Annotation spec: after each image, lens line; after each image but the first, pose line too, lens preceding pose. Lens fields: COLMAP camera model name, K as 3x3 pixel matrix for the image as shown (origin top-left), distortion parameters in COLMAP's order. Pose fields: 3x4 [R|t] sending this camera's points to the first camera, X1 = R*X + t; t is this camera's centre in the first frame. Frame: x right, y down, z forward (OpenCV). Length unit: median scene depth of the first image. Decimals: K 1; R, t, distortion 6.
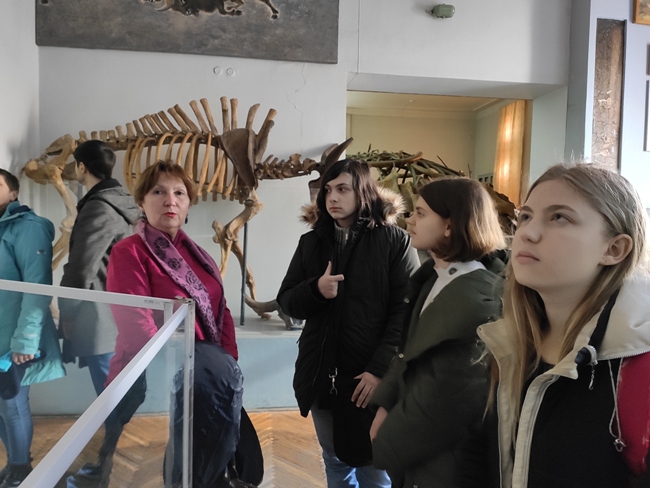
lens RADIAL K [[485.9, 0, 322.1], [0, 485.9, 254.0], [0, 0, 1]] dist [0.012973, 0.002849]
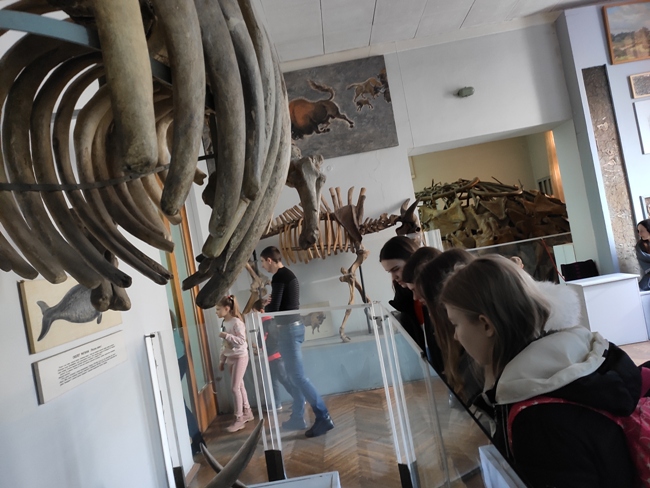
lens RADIAL K [[485.9, 0, 322.1], [0, 485.9, 254.0], [0, 0, 1]] dist [0.012973, 0.002849]
pose [[0.968699, -0.191343, -0.158149, -0.024186], [0.181021, 0.980428, -0.077413, -0.002505], [0.169866, 0.046362, 0.984376, -0.481004]]
